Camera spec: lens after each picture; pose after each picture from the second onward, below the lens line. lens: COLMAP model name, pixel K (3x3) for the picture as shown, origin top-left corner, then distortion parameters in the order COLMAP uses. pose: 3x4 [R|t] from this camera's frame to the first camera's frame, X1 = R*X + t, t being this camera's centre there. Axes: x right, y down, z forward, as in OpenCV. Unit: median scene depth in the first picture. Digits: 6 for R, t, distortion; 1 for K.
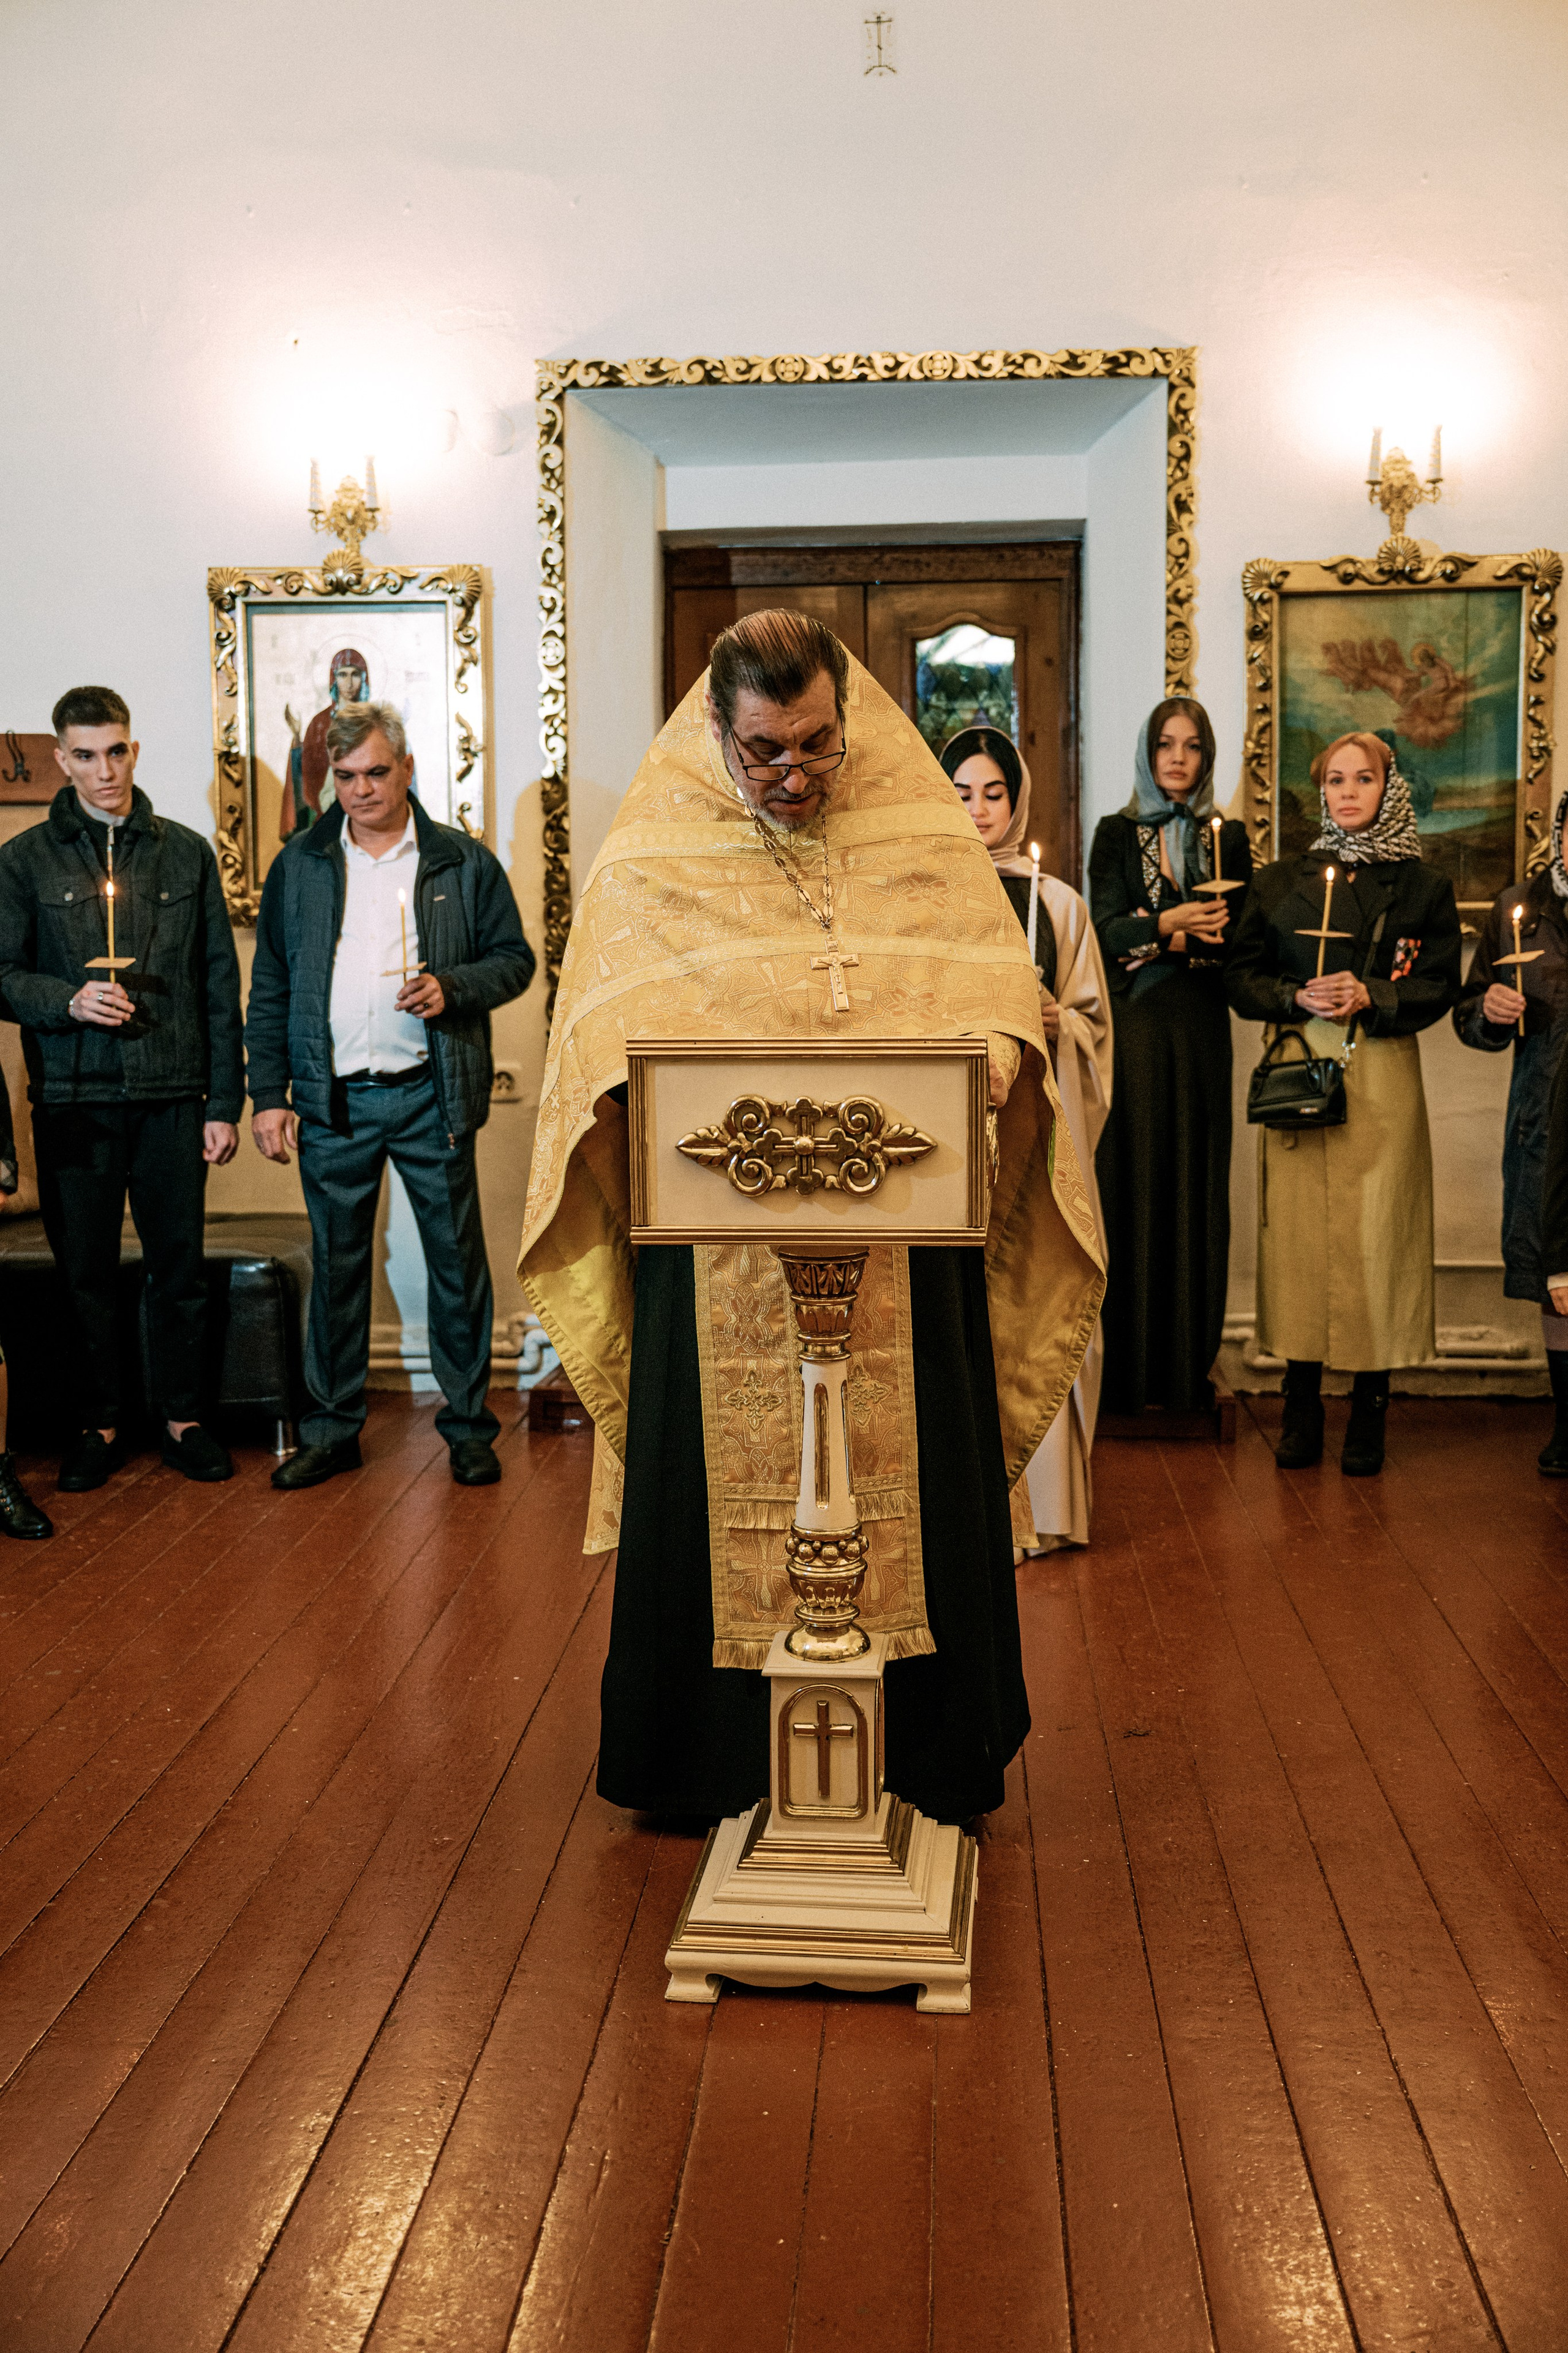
lens RADIAL K [[2337.8, 0, 795.8], [0, 2337.8, 1171.3], [0, 0, 1]] dist [0.026129, 0.000000]
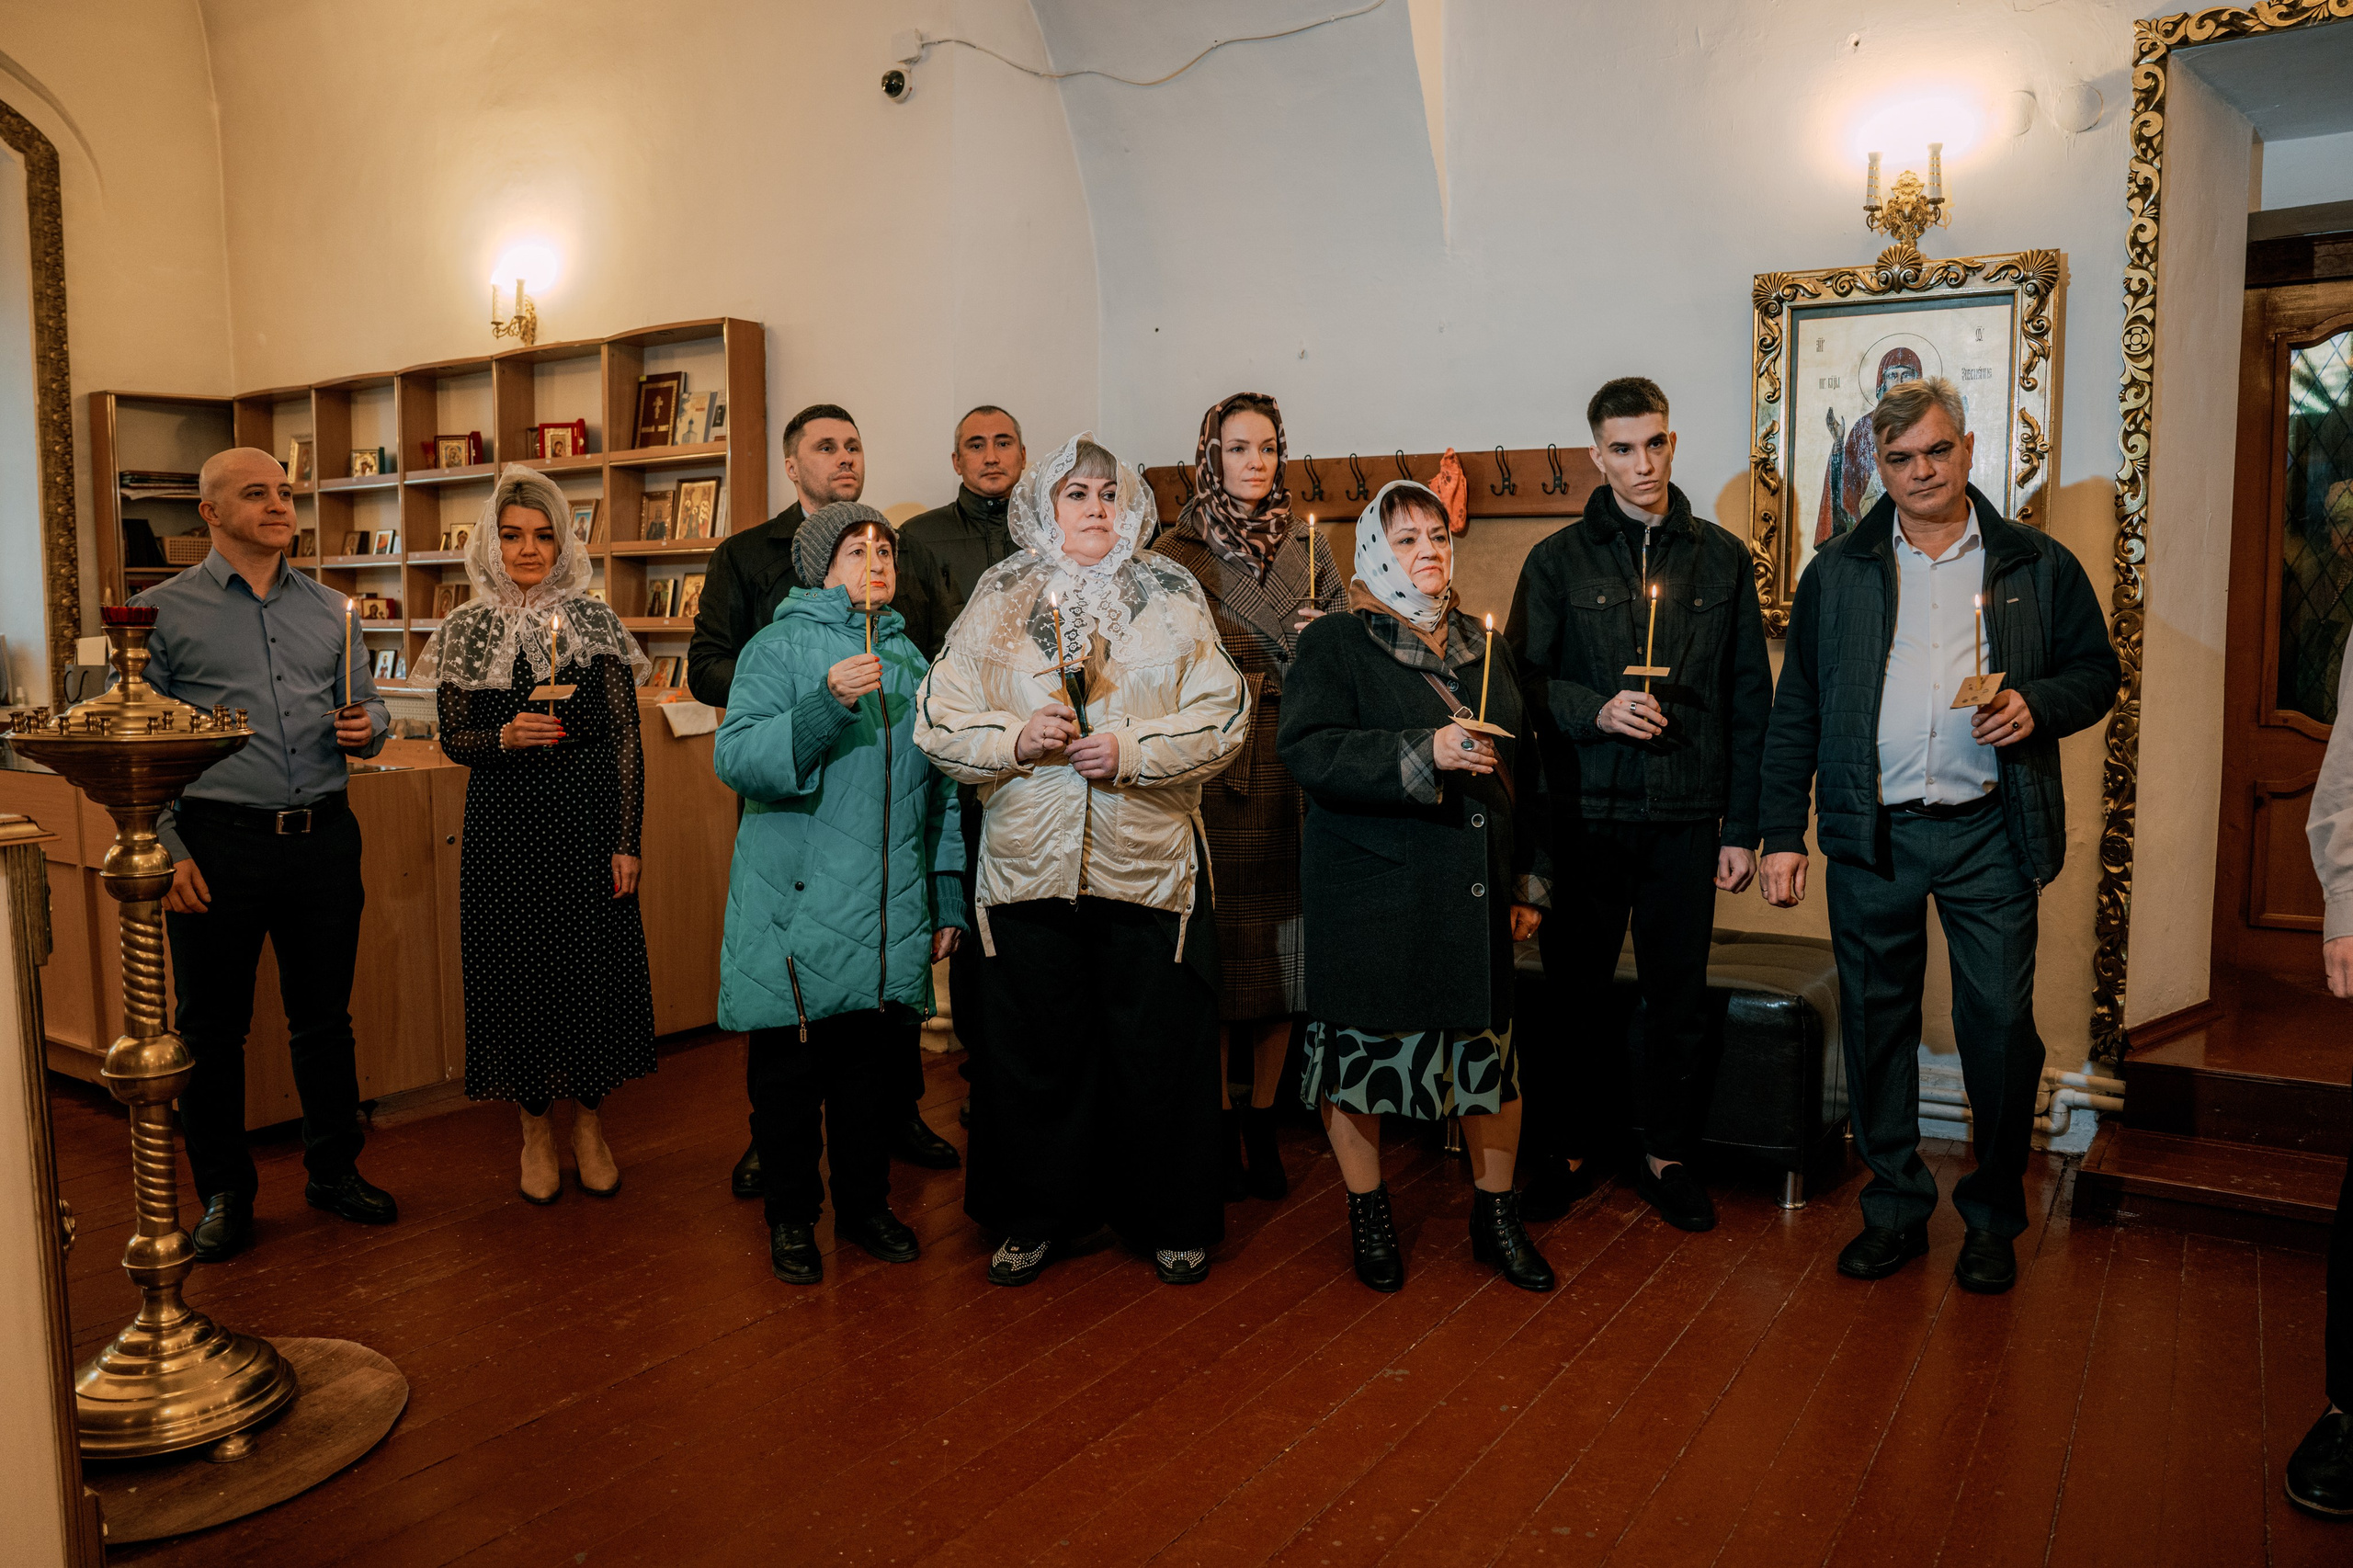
lens RADIAL K [[1681.9, 0, 1192.8], [0, 1681.9, 751.7], [0, 0, 1]] dist [-0.030048, 0.015004]
pose [[0.863319, 0.043730, -0.502760, -0.092840], [-0.068759, 0.997141, -0.031339, -0.020703], [0.499952, 0.061625, 0.863858, 0.290347]]
